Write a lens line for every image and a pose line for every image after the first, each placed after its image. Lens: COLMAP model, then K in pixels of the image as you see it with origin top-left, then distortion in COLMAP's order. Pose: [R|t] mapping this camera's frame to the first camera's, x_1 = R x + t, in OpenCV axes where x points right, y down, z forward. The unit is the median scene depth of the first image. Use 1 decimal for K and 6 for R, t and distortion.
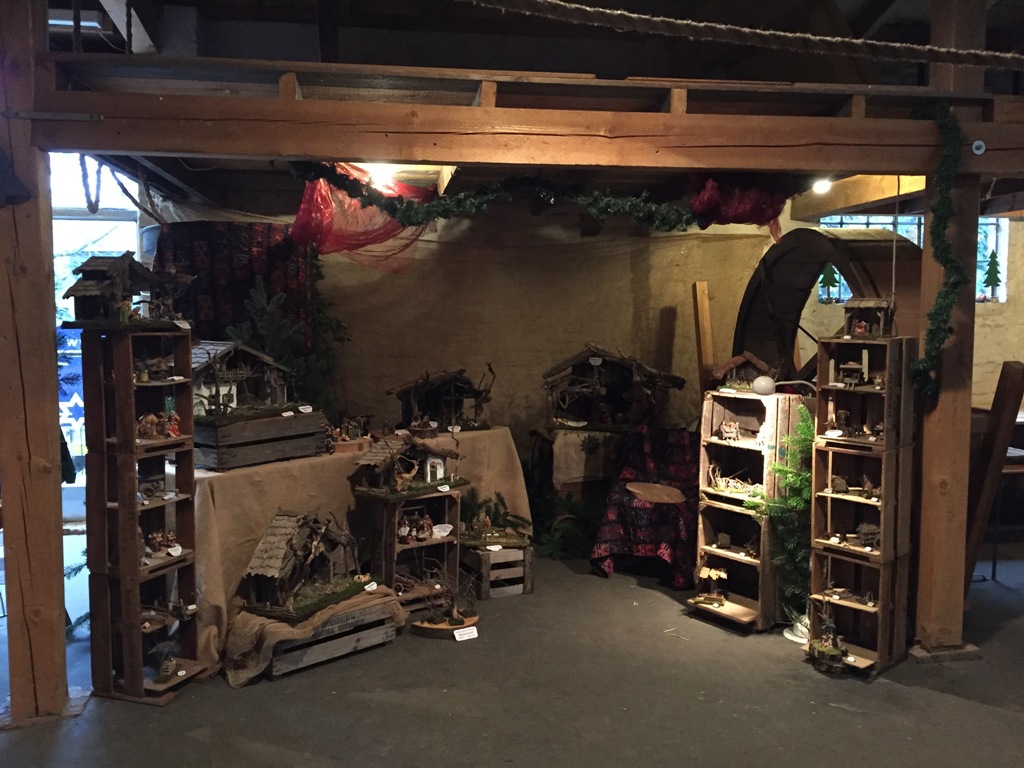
lens RADIAL K [[874.8, 0, 512.0], [0, 874.8, 384.0], [0, 0, 1]] dist [0.079743, -0.107199]
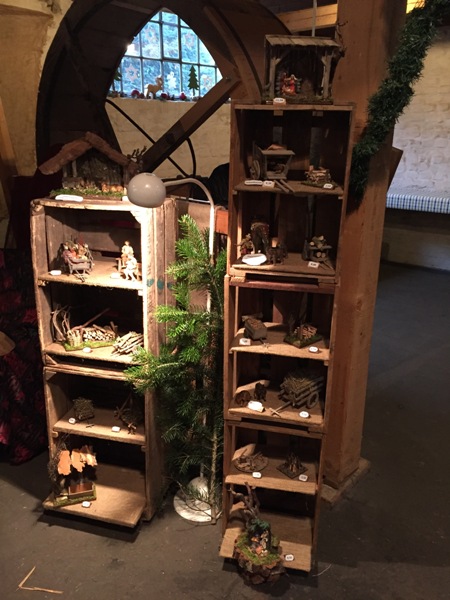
lens RADIAL K [[512.6, 0, 225.0], [0, 512.6, 300.0], [0, 0, 1]] dist [0.079743, -0.107199]
pose [[0.802309, -0.178236, 0.569677, 0.110267], [0.038342, 0.967797, 0.248797, -0.009513], [-0.595676, -0.177769, 0.783306, 0.627684]]
